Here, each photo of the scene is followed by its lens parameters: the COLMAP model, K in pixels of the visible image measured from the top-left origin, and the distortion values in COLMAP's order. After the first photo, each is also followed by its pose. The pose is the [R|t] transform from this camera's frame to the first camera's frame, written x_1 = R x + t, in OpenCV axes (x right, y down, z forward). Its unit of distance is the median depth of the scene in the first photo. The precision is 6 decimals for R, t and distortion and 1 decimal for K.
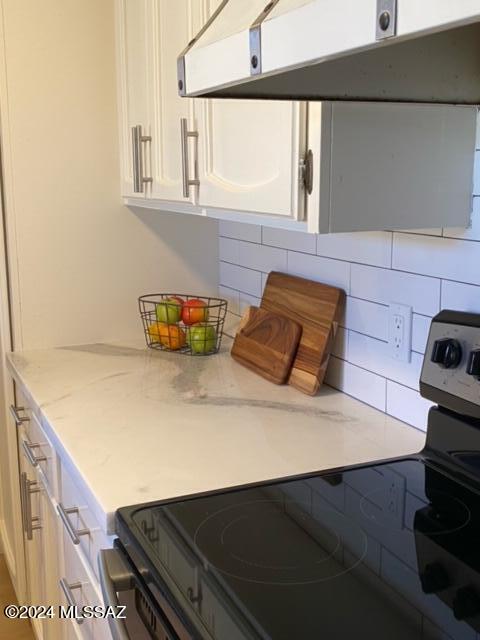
lens RADIAL K [[782.0, 0, 240.5], [0, 782.0, 319.5], [0, 0, 1]] dist [0.075652, 0.000000]
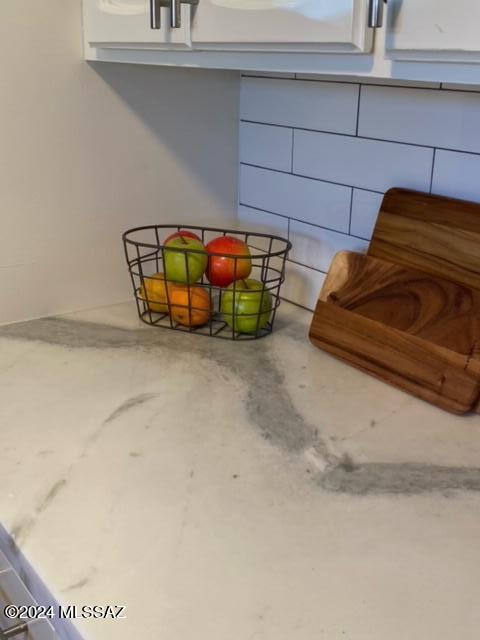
lens RADIAL K [[782.0, 0, 238.7], [0, 782.0, 320.7], [0, 0, 1]] dist [0.075652, 0.000000]
pose [[0.980030, -0.053598, 0.191488, -0.173204], [0.023664, 0.987582, 0.155313, -0.057496], [-0.197435, -0.147680, 0.969129, 0.472699]]
